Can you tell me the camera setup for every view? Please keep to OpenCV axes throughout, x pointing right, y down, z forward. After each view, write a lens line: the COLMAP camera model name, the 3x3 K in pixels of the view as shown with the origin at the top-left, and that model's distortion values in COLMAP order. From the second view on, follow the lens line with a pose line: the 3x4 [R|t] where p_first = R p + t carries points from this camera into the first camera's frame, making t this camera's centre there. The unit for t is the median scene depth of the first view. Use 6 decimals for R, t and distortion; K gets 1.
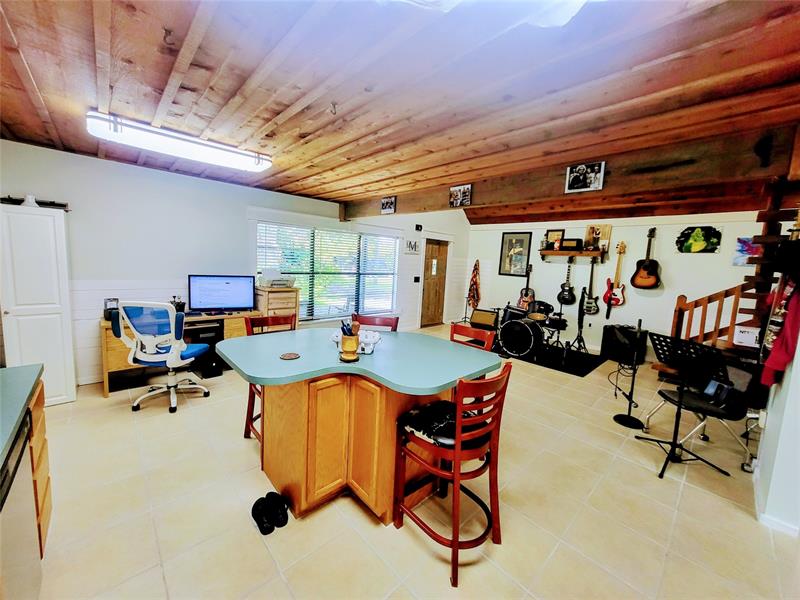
lens RADIAL K [[313.0, 0, 400.0], [0, 313.0, 300.0], [0, 0, 1]] dist [-0.000126, -0.000031]
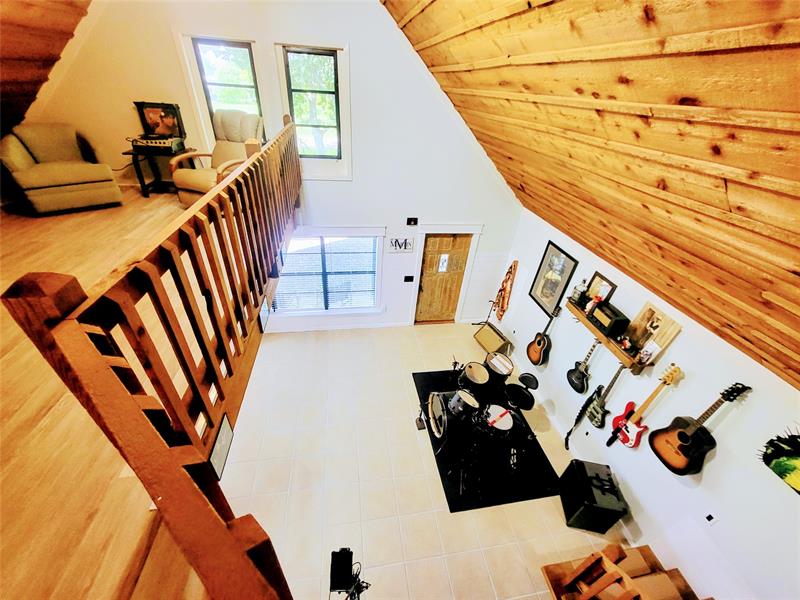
lens RADIAL K [[313.0, 0, 400.0], [0, 313.0, 300.0], [0, 0, 1]] dist [-0.000126, -0.000031]
pose [[0.827948, 0.324785, -0.457185, 0.460232], [-0.097390, 0.886111, 0.453125, -0.414520], [0.552284, -0.330639, 0.765284, 0.335496]]
